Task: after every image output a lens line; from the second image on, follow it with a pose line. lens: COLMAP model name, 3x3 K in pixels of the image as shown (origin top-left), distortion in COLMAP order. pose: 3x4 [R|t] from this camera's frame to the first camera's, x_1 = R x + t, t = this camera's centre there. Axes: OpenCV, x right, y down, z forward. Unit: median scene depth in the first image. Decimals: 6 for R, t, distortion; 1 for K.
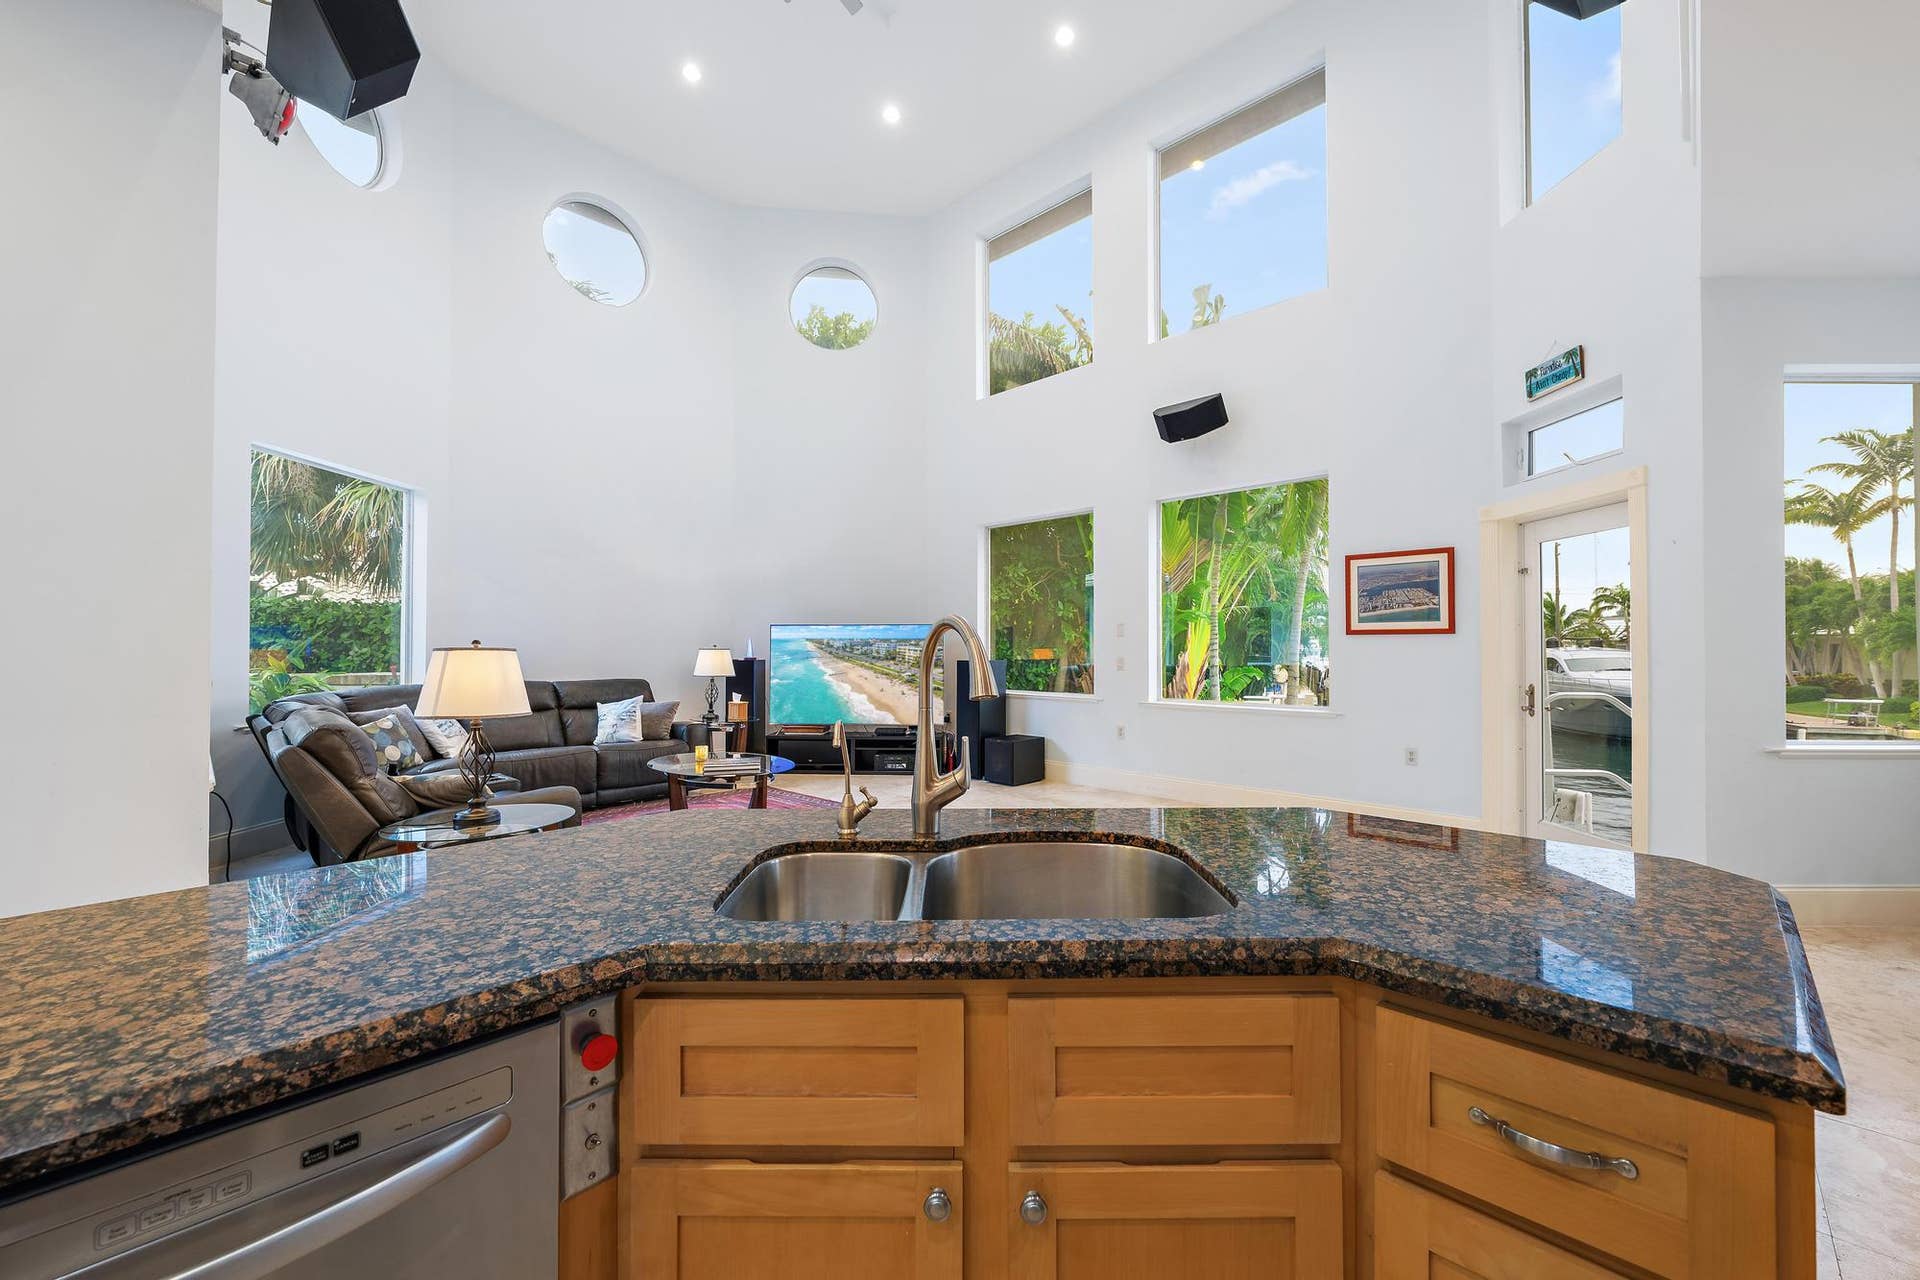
lens RADIAL K [[748.1, 0, 963.7], [0, 748.1, 638.1], [0, 0, 1]] dist [0.001422, 0.000024]
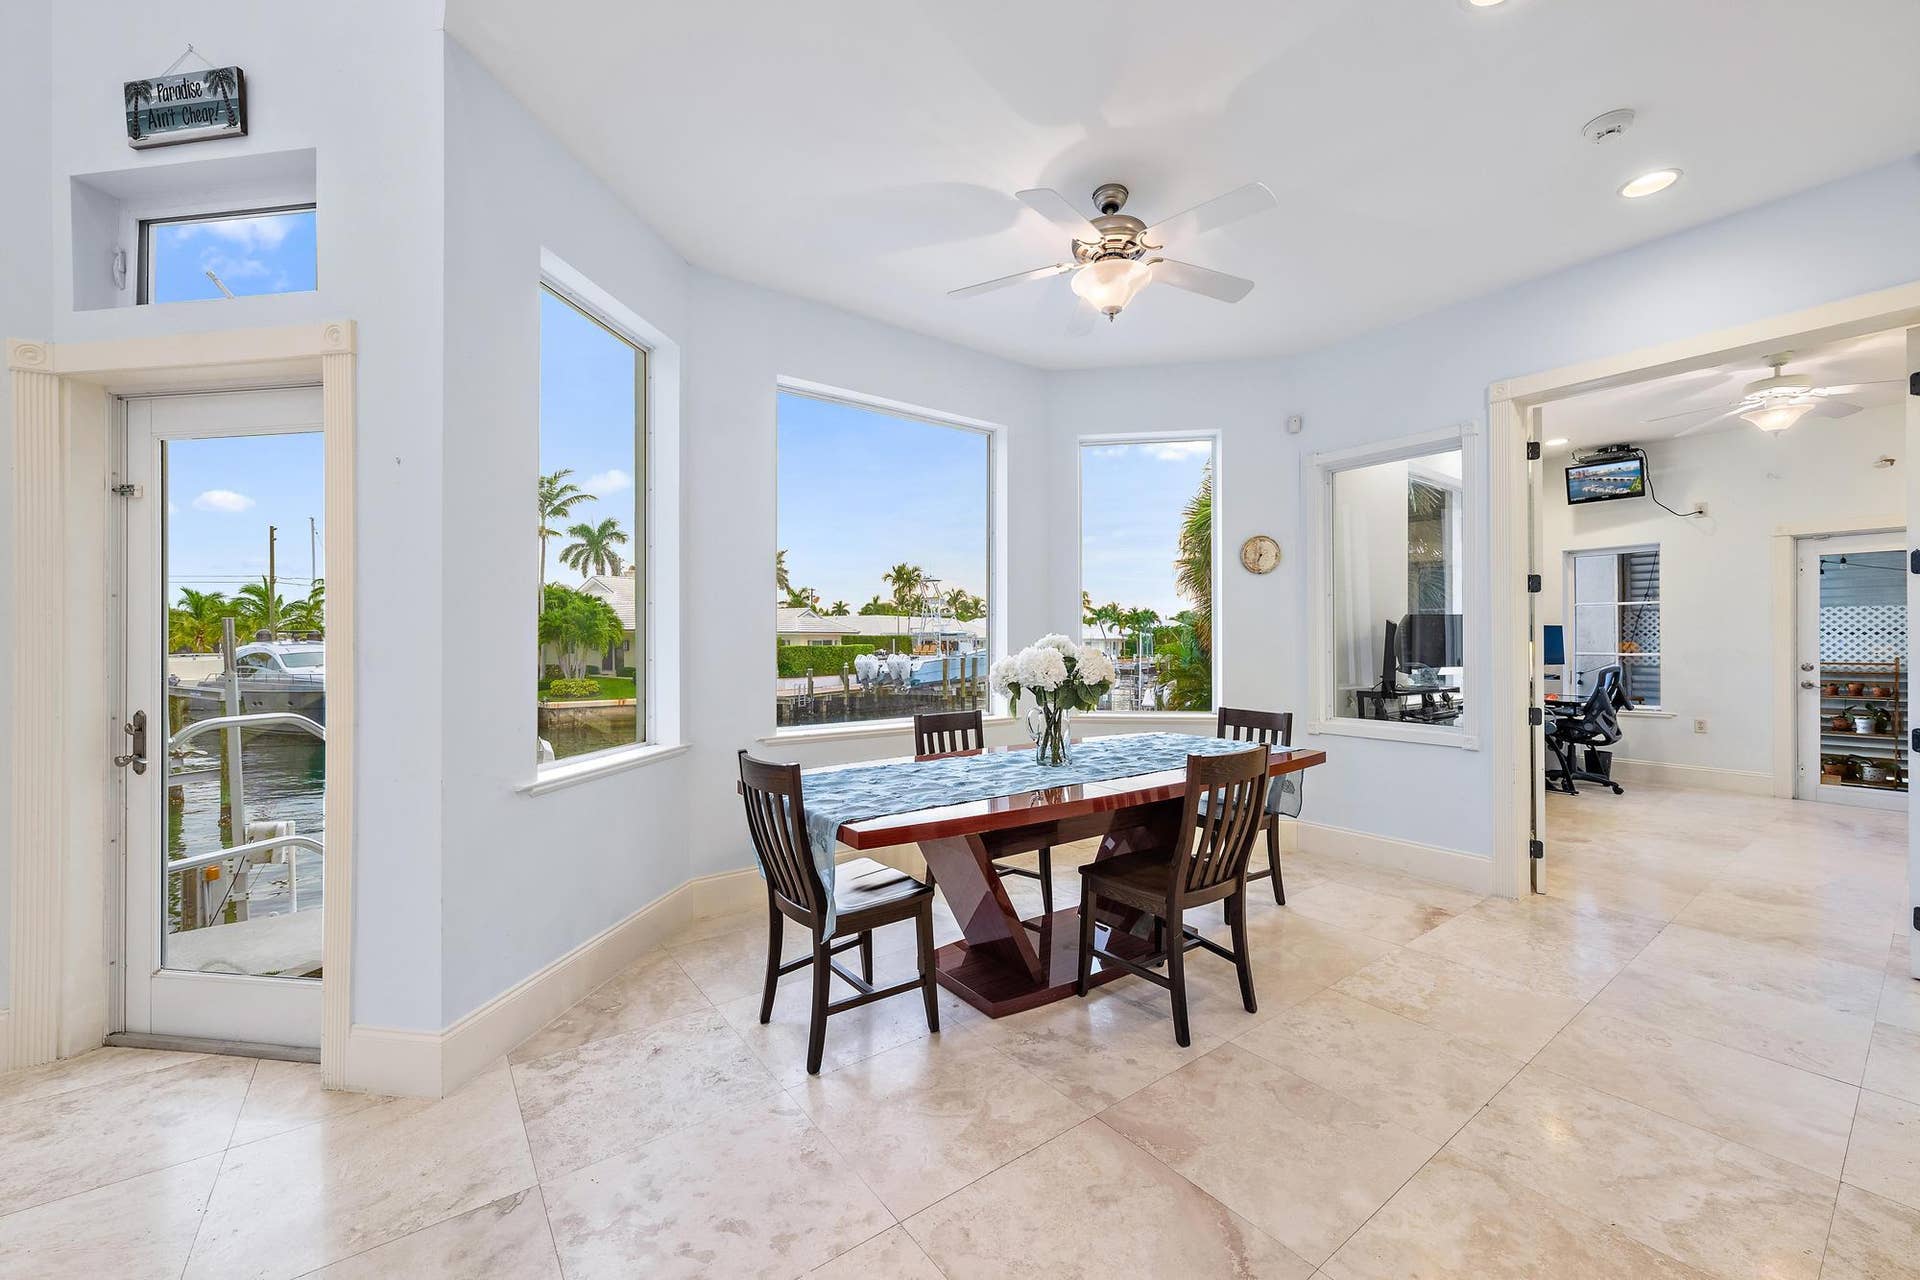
lens RADIAL K [[748.1, 0, 970.5], [0, 748.1, 638.9], [0, 0, 1]] dist [0.001422, 0.000024]
pose [[0.150908, 0.002445, 0.988545, 0.312495], [-0.011701, 0.999931, -0.000687, 0.004770], [-0.988478, -0.011463, 0.150927, 0.333994]]
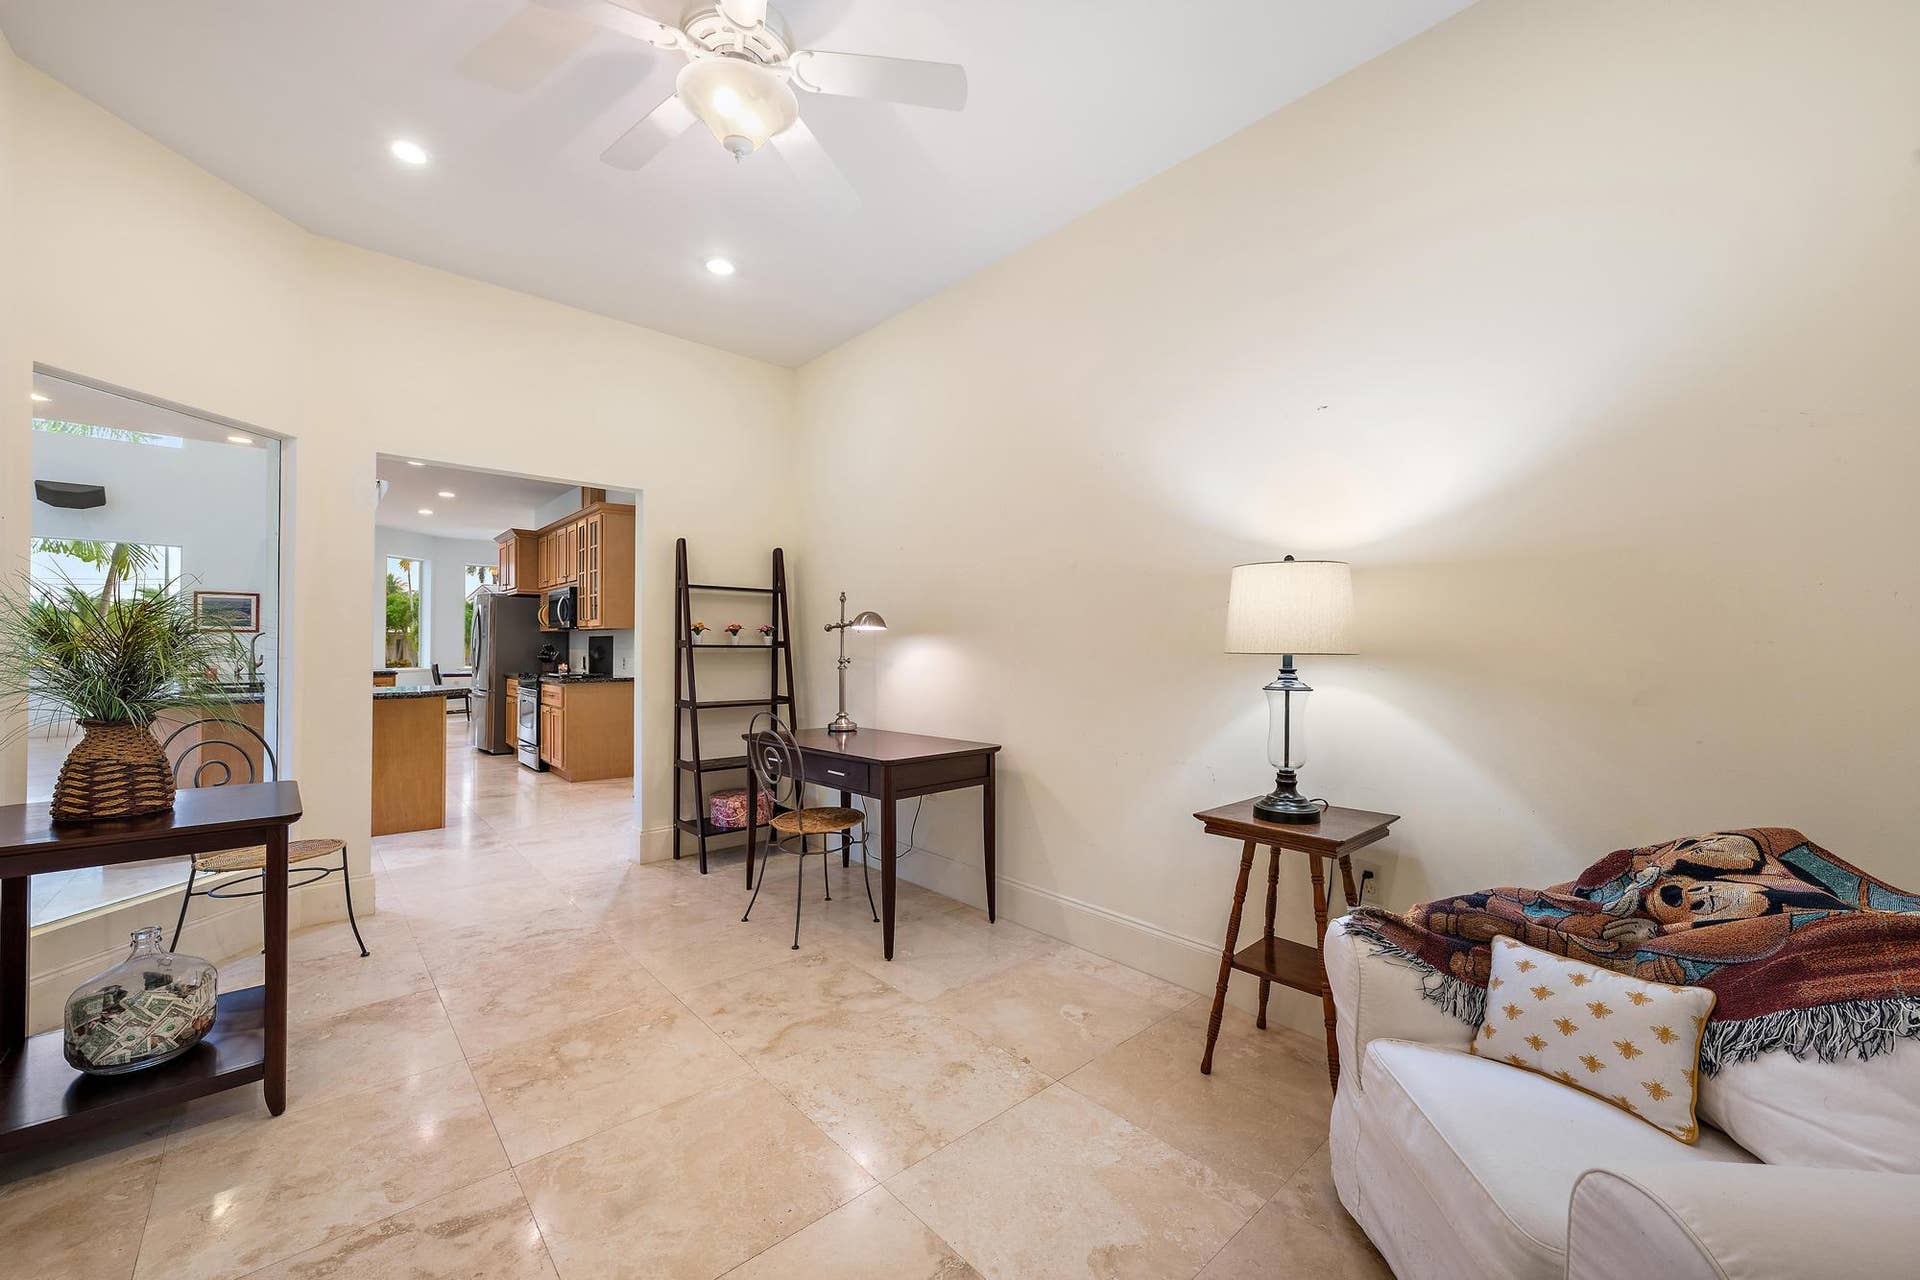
lens RADIAL K [[748.1, 0, 960.3], [0, 748.1, 639.9], [0, 0, 1]] dist [0.001422, 0.000024]
pose [[0.066573, 0.010356, 0.997728, -1.400427], [-0.020479, 0.999750, -0.009010, -0.007172], [-0.997571, -0.019833, 0.066768, -1.204135]]
